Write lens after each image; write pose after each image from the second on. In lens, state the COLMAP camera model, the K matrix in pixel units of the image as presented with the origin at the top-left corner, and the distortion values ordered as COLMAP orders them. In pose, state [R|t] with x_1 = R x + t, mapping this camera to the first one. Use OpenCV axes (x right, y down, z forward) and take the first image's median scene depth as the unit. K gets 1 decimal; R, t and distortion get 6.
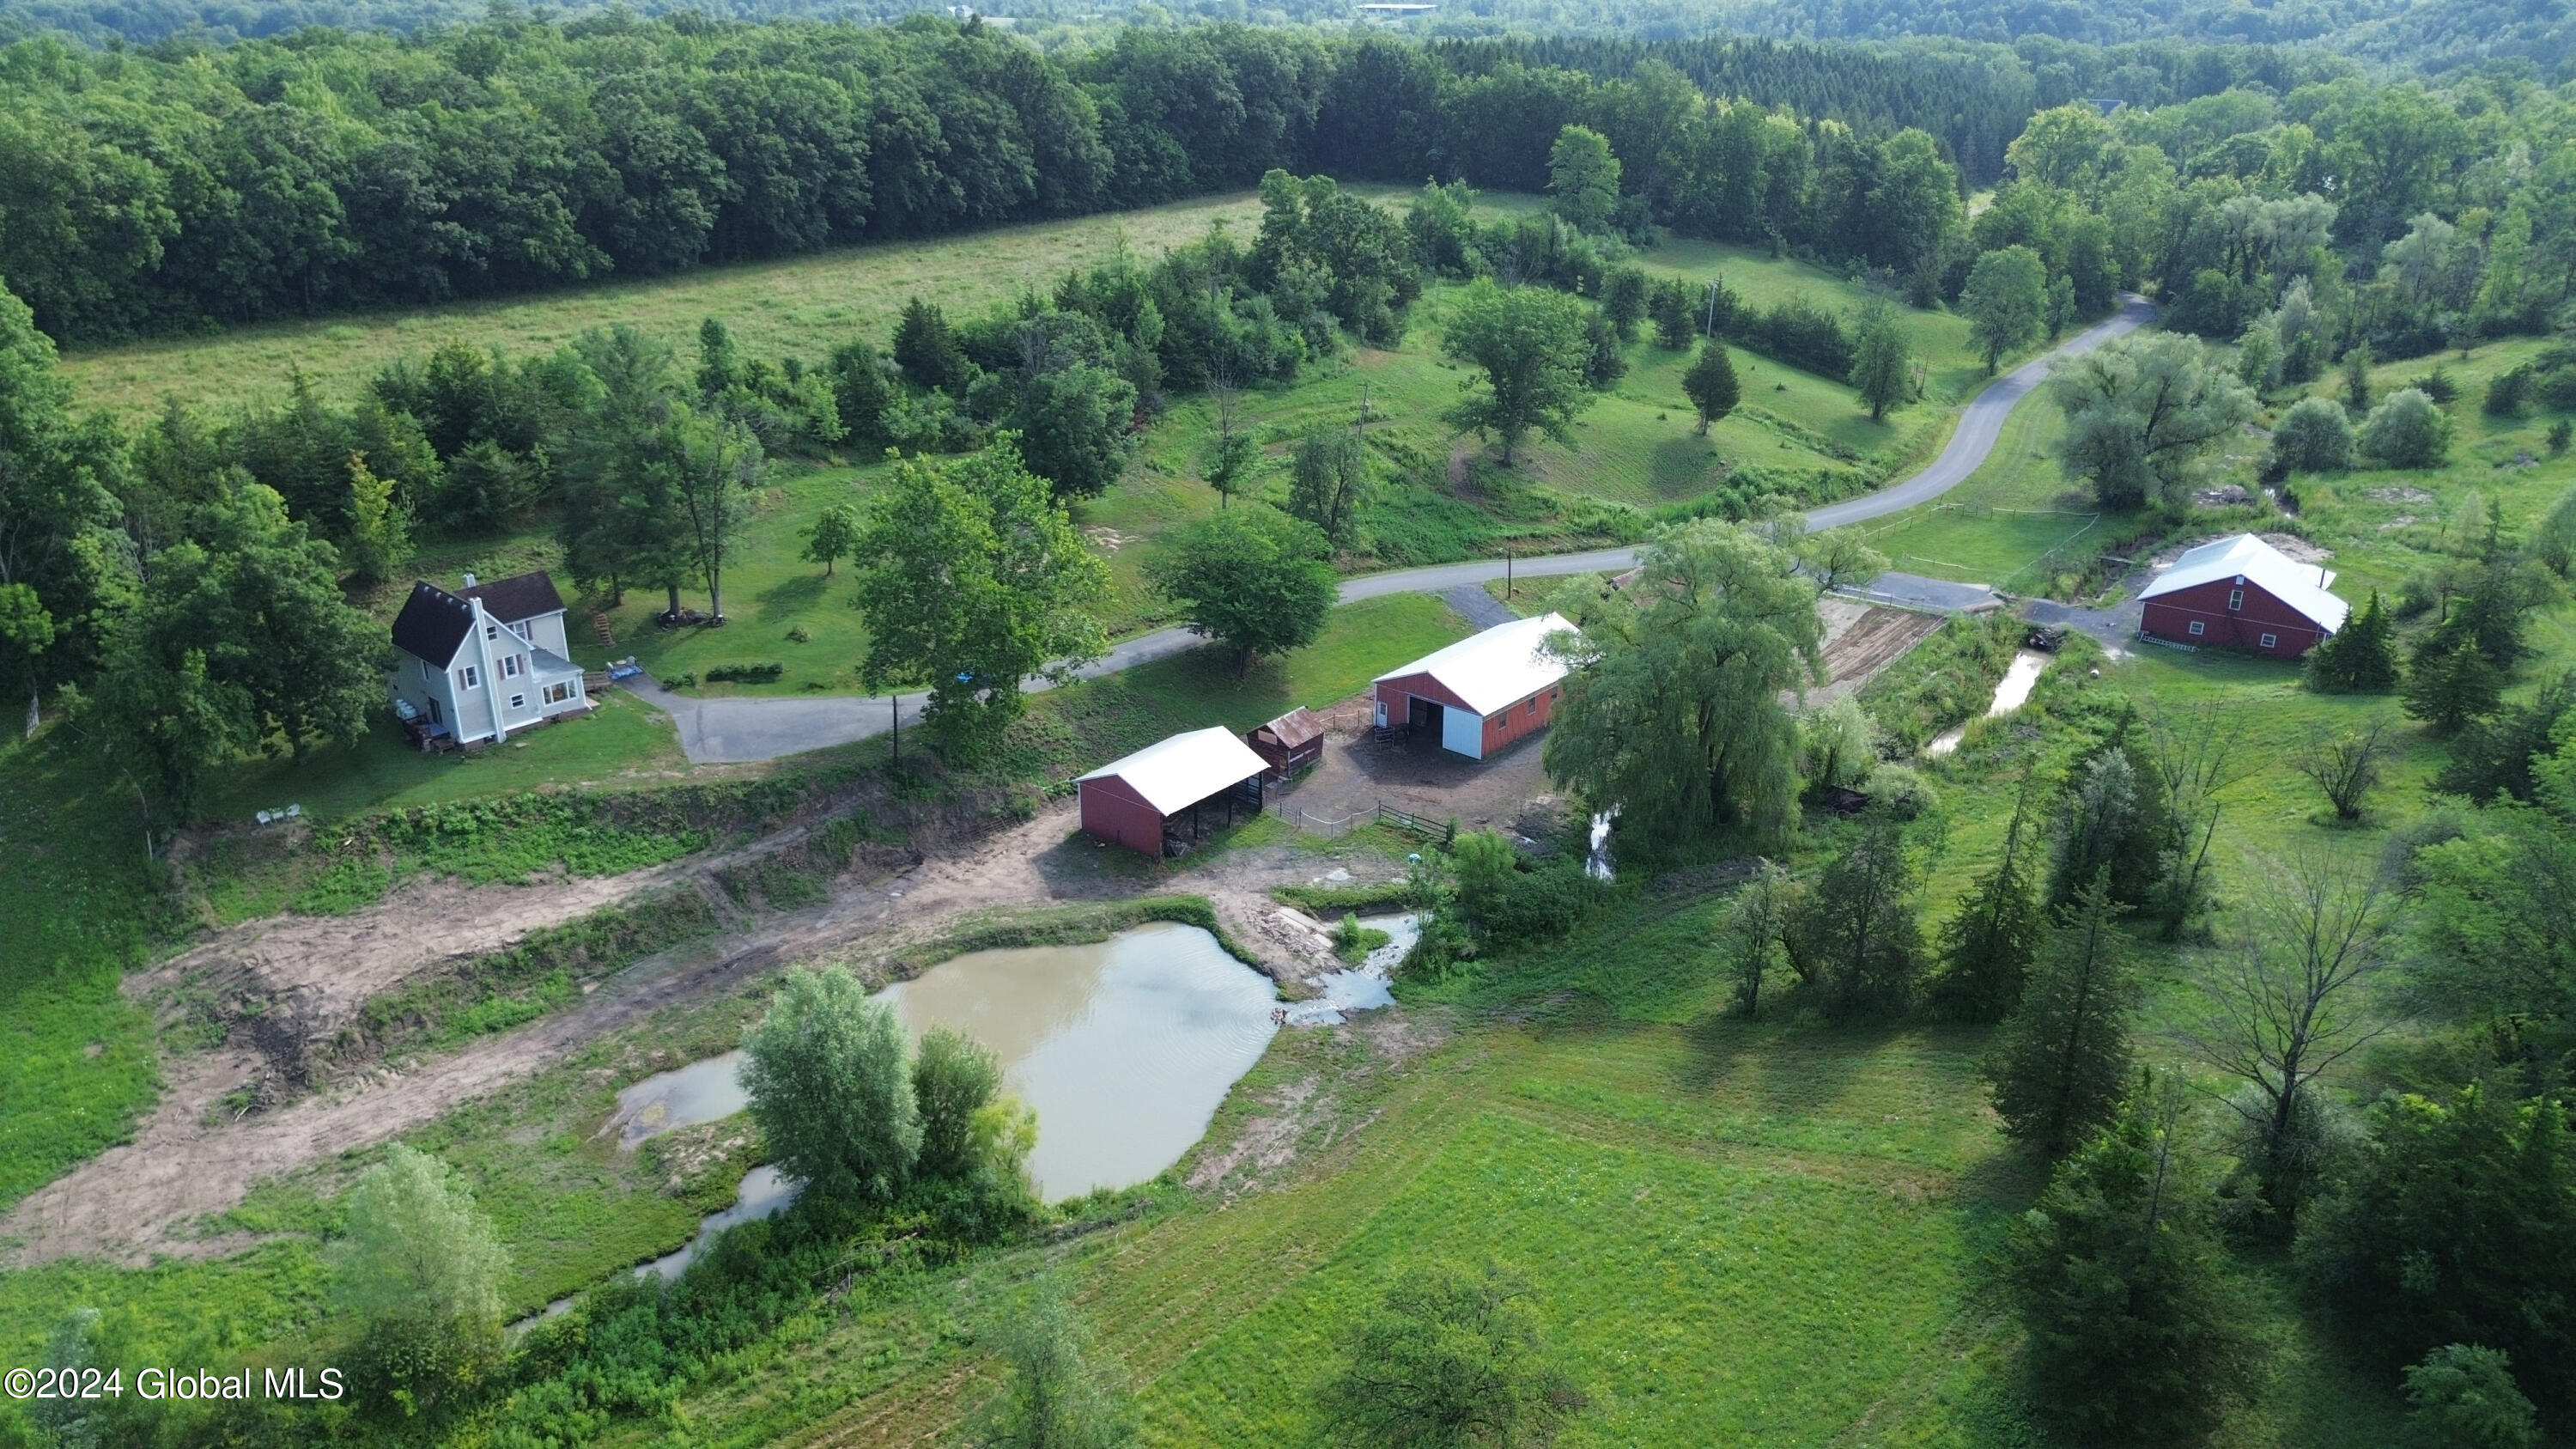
lens RADIAL K [[1824.5, 0, 1296.8], [0, 1824.5, 731.8], [0, 0, 1]] dist [0.053384, -0.045780]
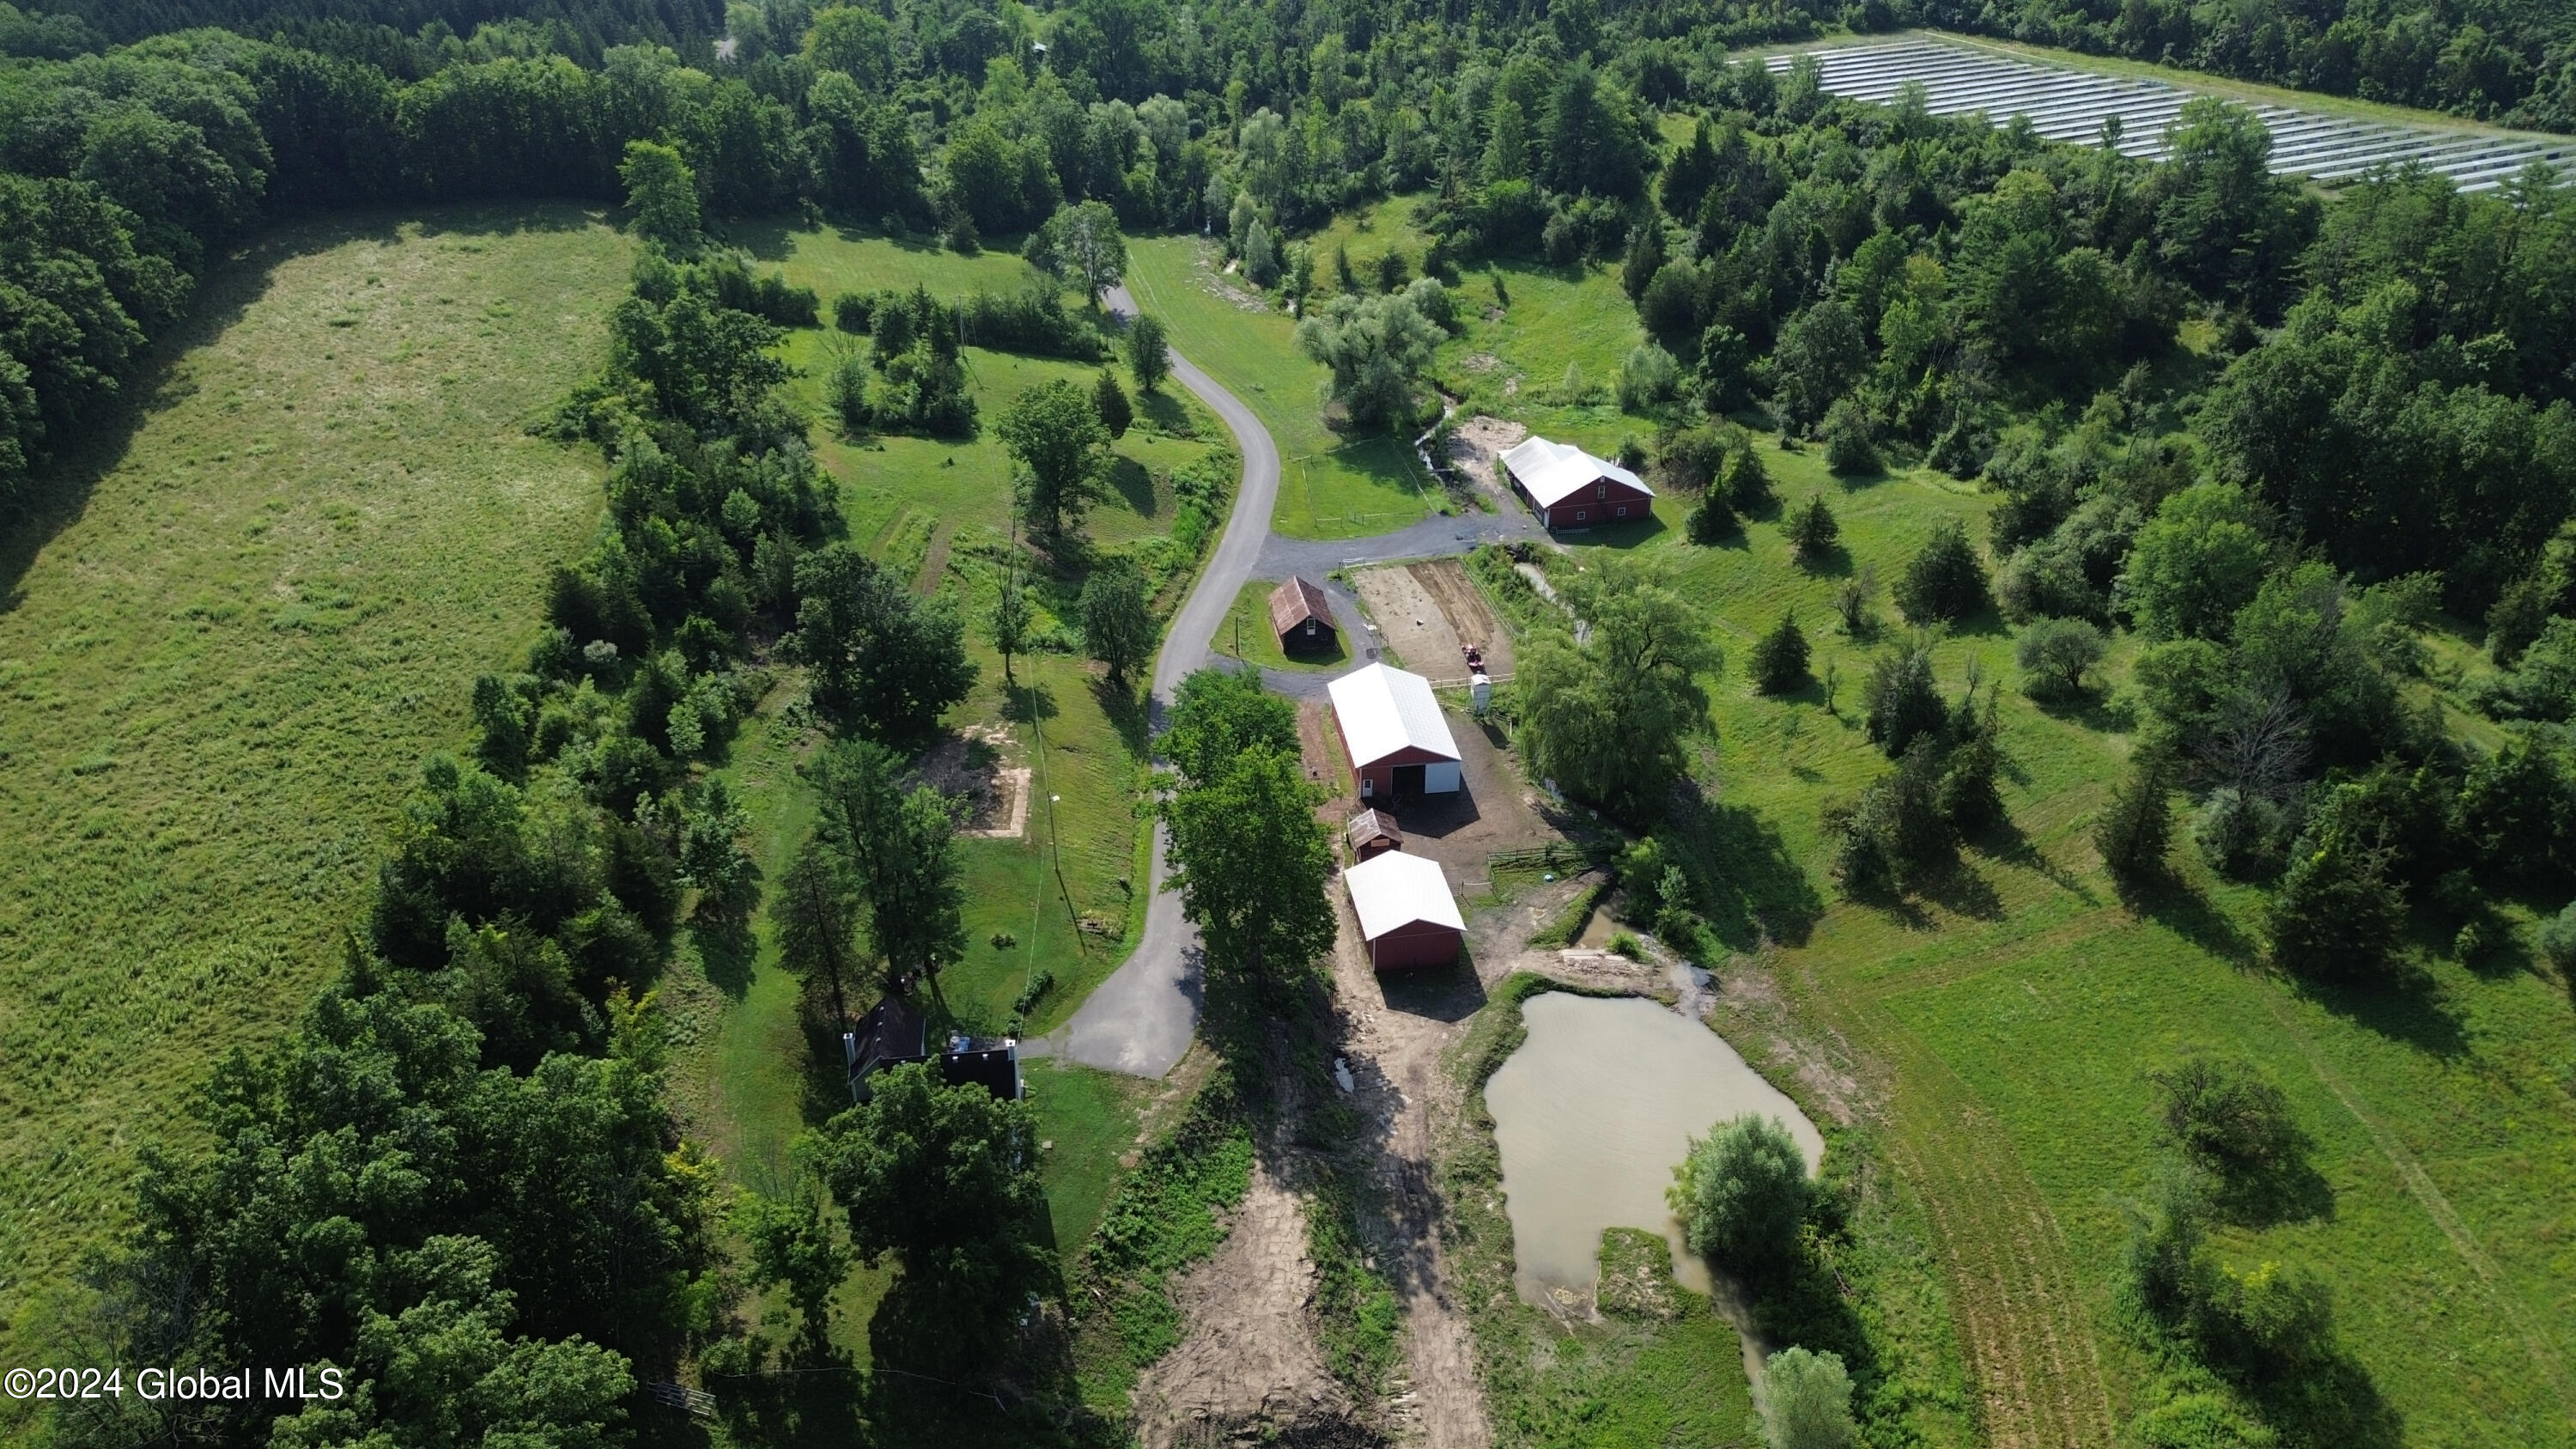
lens RADIAL K [[1824.5, 0, 1298.9], [0, 1824.5, 717.1], [0, 0, 1]] dist [0.053384, -0.045780]
pose [[0.657901, -0.377008, 0.651945, -0.994162], [0.290983, 0.925701, 0.241675, -0.471382], [-0.694619, 0.030707, 0.718722, 0.129110]]
